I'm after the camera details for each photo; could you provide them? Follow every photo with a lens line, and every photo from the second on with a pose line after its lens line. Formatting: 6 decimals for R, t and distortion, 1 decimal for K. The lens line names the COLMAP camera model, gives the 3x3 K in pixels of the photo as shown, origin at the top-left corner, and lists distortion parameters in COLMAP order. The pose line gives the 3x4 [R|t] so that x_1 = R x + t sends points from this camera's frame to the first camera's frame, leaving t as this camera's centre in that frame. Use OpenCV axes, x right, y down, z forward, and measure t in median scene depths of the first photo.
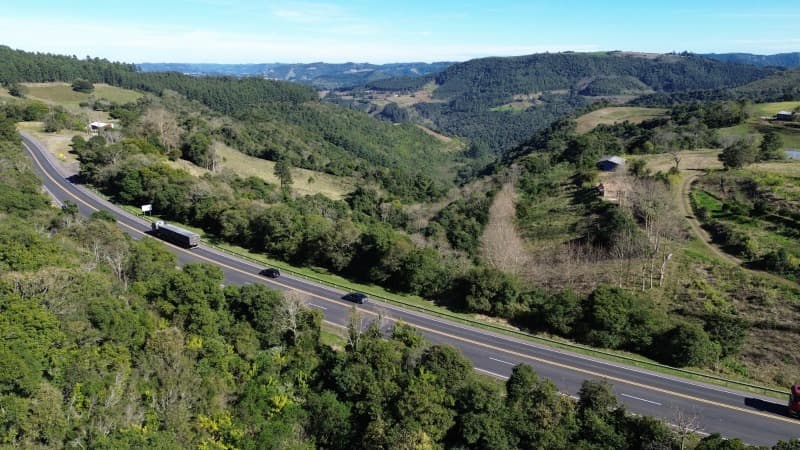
lens RADIAL K [[562.2, 0, 400.0], [0, 562.2, 225.0], [0, 0, 1]] dist [0.086010, -0.083270]
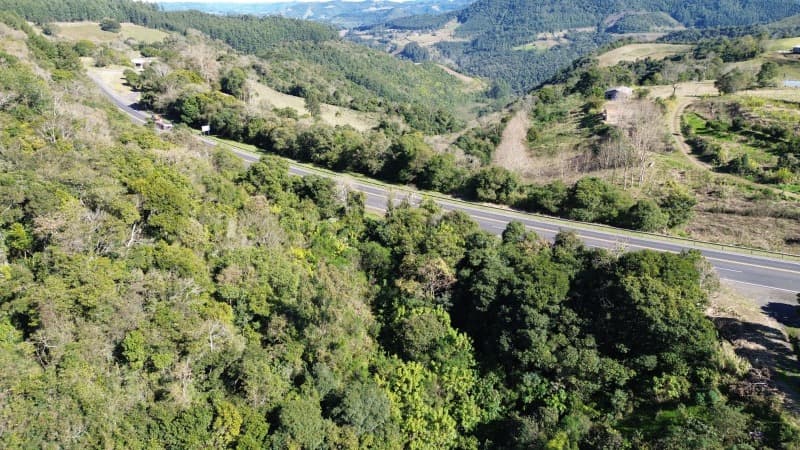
lens RADIAL K [[562.2, 0, 400.0], [0, 562.2, 225.0], [0, 0, 1]] dist [0.086010, -0.083270]
pose [[0.999400, 0.006286, -0.034057, -0.005336], [-0.002935, 0.995223, 0.097581, 0.041151], [0.034507, -0.097422, 0.994645, -0.127660]]
